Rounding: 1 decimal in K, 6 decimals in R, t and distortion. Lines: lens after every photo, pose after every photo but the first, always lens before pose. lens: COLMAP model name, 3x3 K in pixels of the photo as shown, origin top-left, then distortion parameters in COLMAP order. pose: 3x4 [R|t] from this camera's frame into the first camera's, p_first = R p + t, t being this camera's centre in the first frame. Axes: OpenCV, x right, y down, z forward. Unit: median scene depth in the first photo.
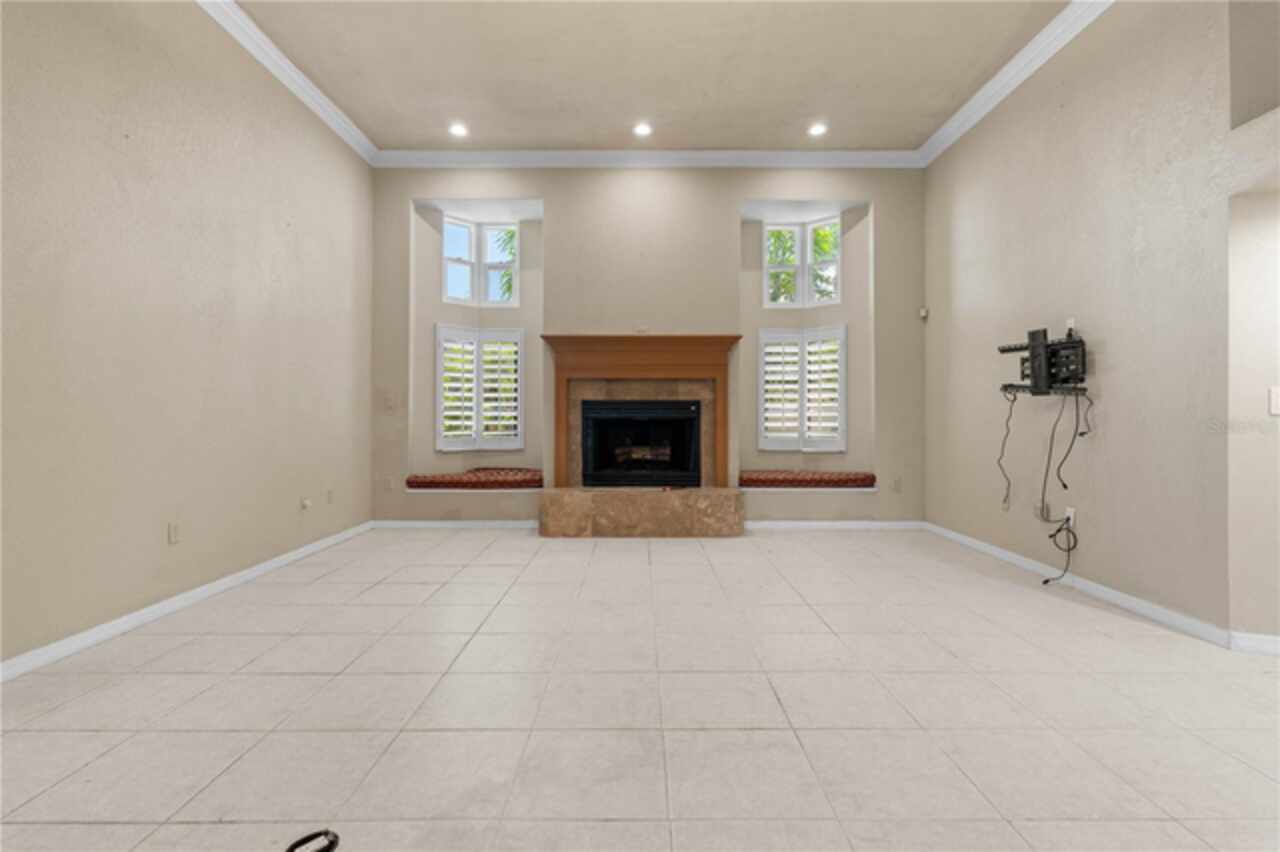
lens RADIAL K [[582.9, 0, 638.4], [0, 582.9, 416.4], [0, 0, 1]] dist [-0.007034, 0.002037]
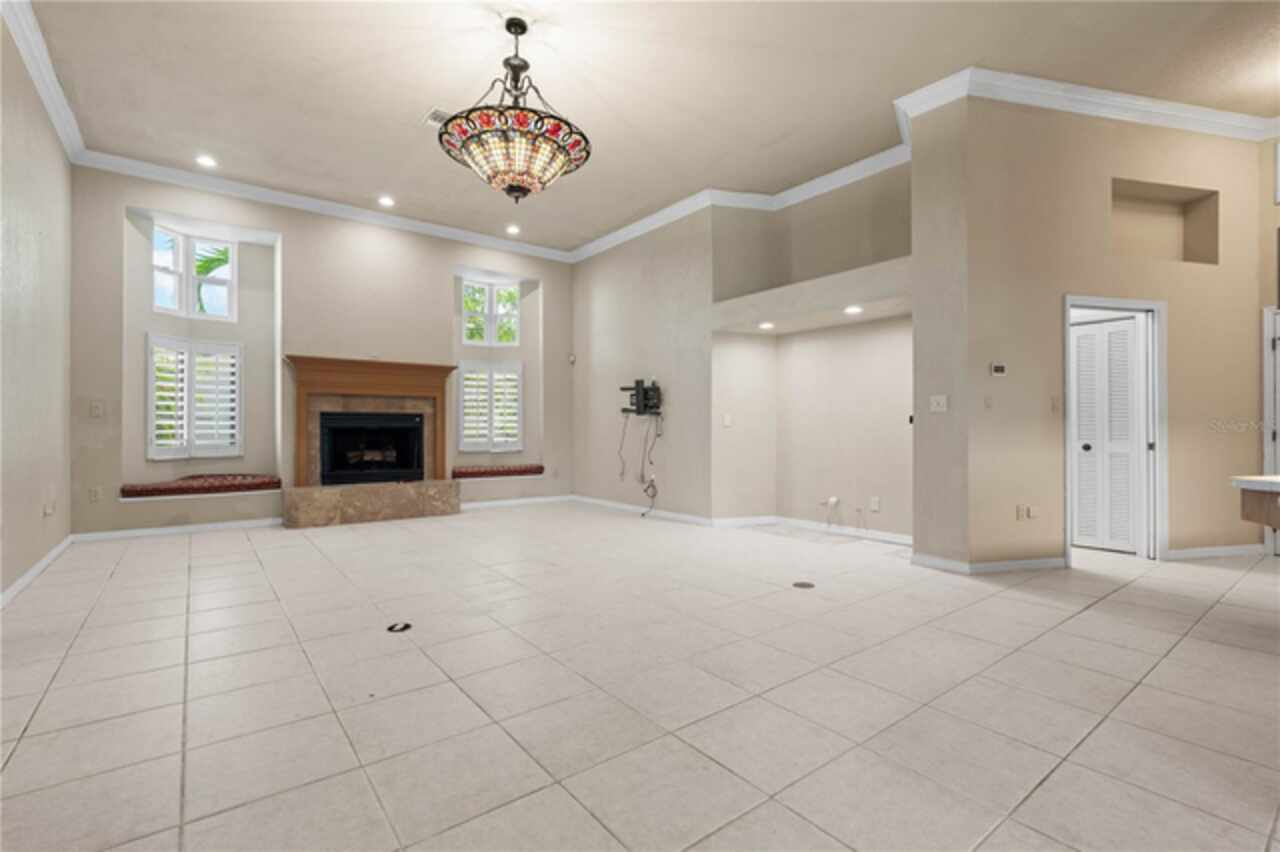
lens RADIAL K [[582.9, 0, 634.3], [0, 582.9, 431.3], [0, 0, 1]] dist [-0.007034, 0.002037]
pose [[0.798927, -0.002186, 0.601424, -0.297418], [-0.002397, 0.999974, 0.006819, 0.001880], [-0.601423, -0.006890, 0.798901, -0.318897]]
